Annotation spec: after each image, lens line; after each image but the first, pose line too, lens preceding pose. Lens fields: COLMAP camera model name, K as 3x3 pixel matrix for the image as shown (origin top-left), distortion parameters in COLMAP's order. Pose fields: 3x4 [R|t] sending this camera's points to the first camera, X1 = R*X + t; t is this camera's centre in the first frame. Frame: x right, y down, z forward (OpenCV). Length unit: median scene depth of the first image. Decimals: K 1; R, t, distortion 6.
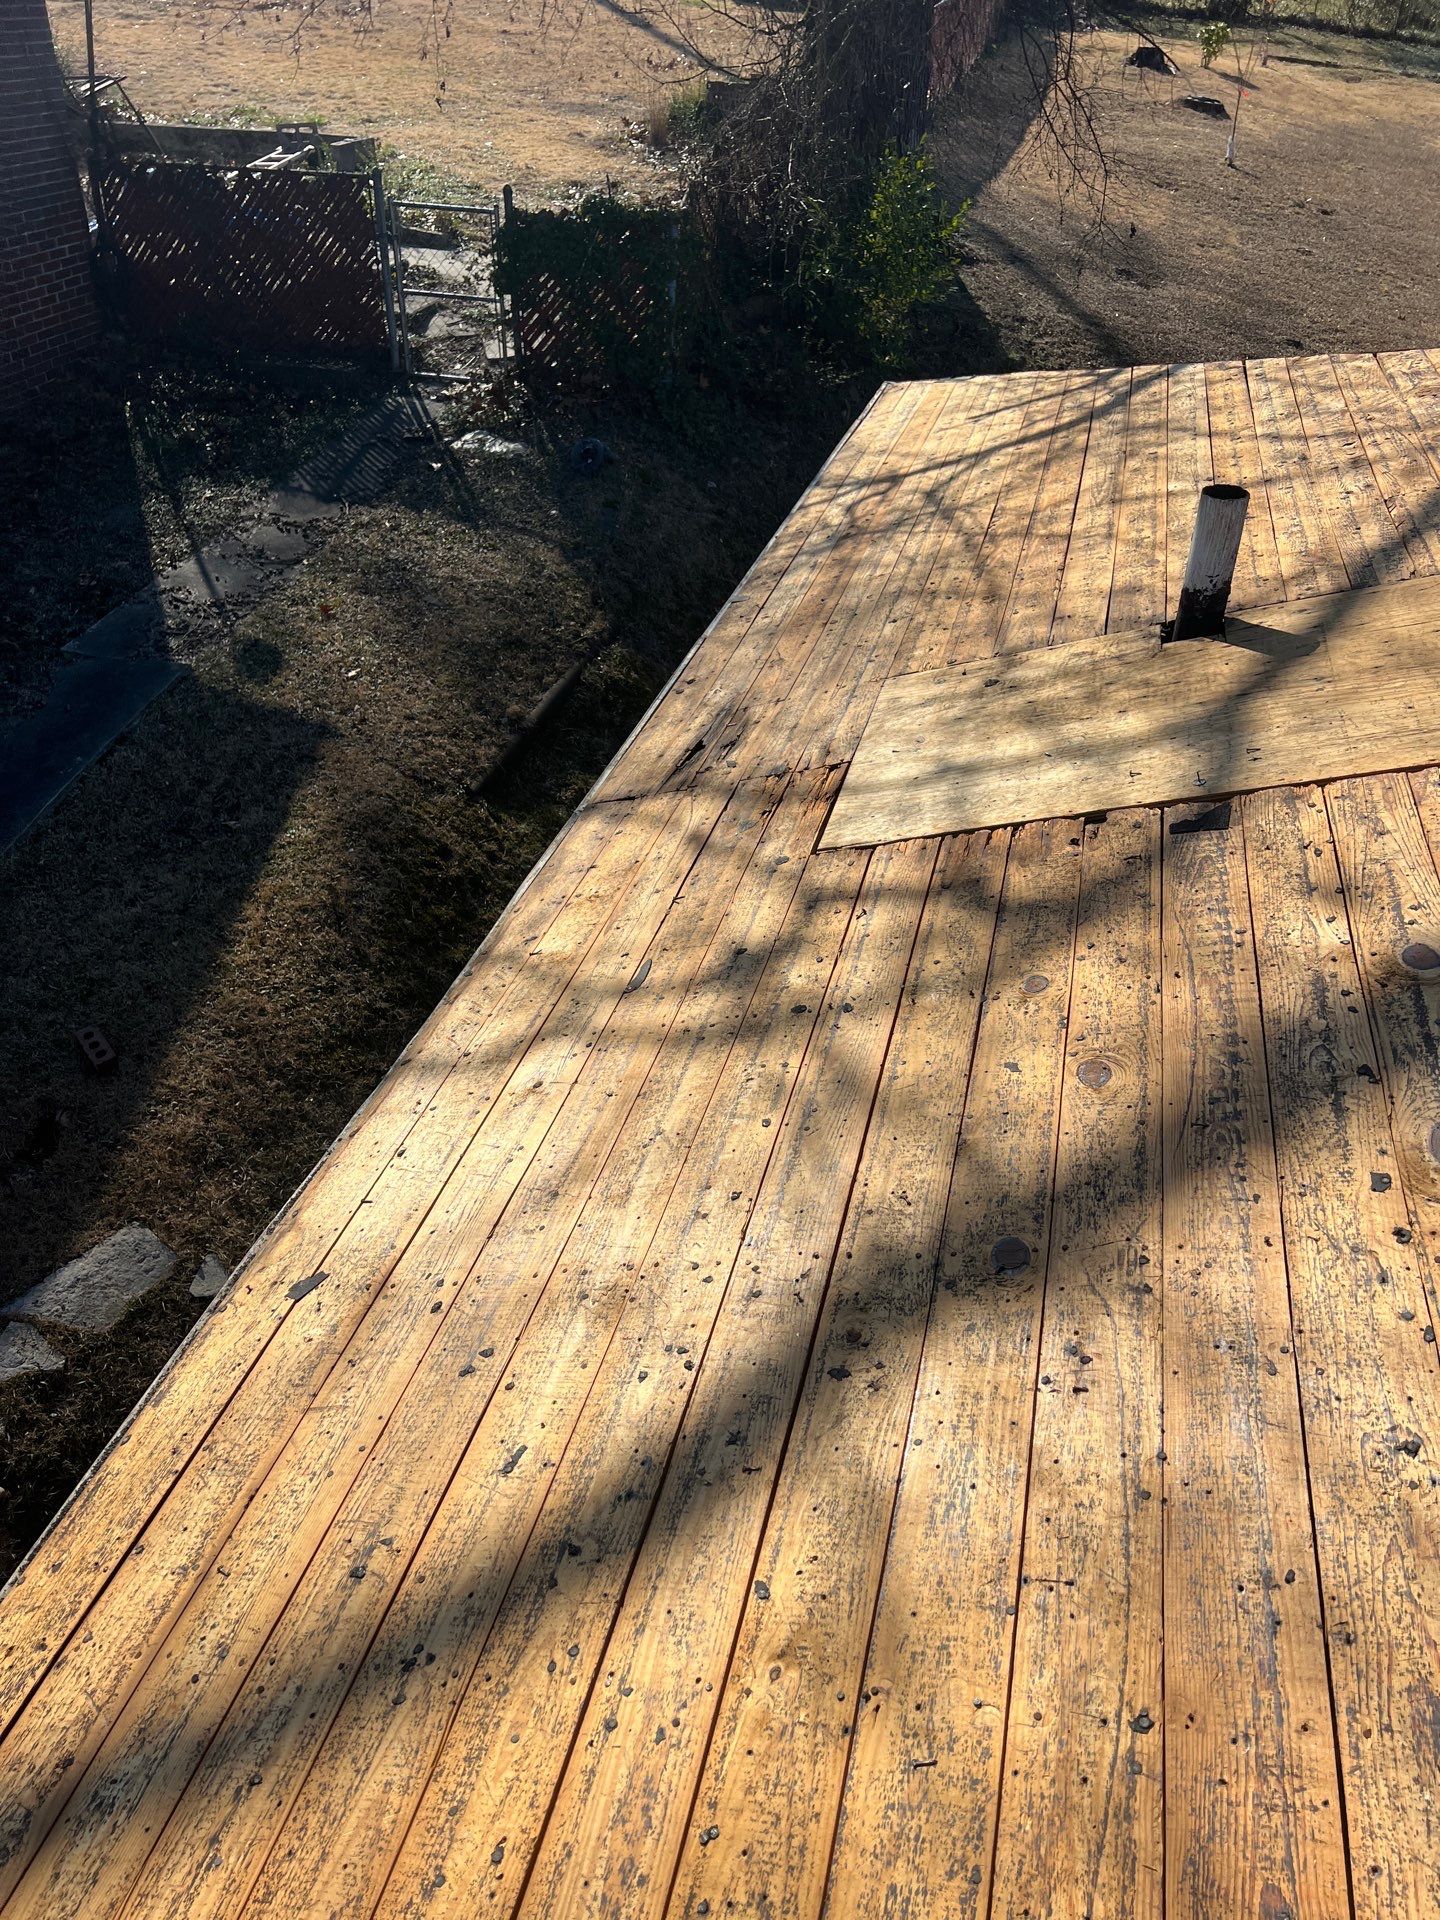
lens RADIAL K [[1429.5, 0, 720.0], [0, 1429.5, 960.0], [0, 0, 1]] dist [0.043341, -0.043719]
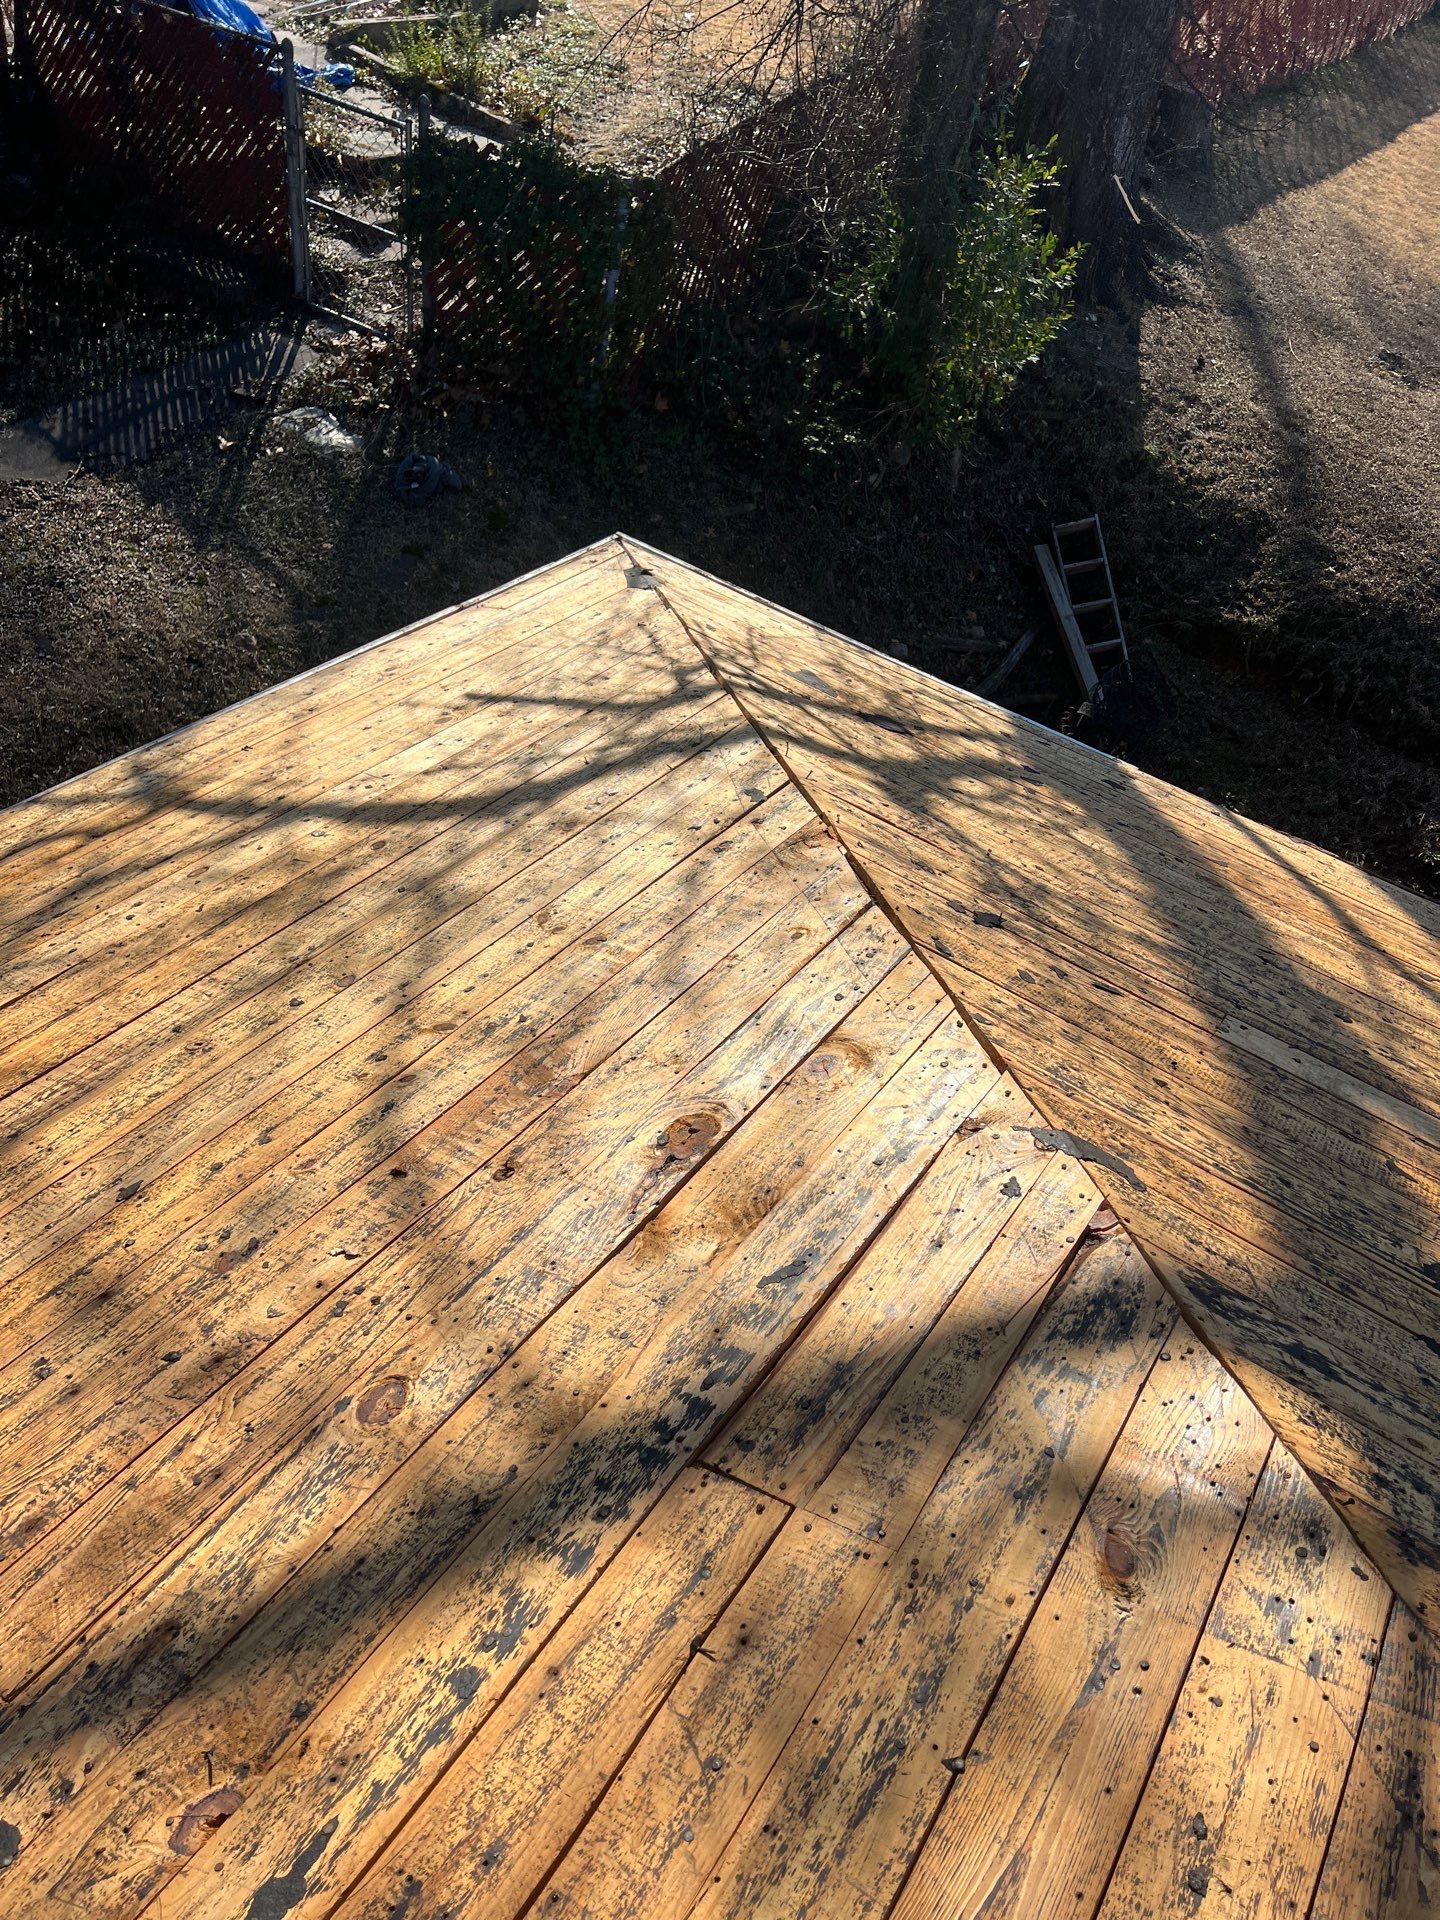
lens RADIAL K [[1429.5, 0, 720.0], [0, 1429.5, 960.0], [0, 0, 1]] dist [0.043341, -0.043719]
pose [[0.937342, 0.306266, -0.166105, 0.260989], [-0.292140, 0.950672, 0.104296, -0.231227], [0.189854, -0.049235, 0.980577, 0.265289]]
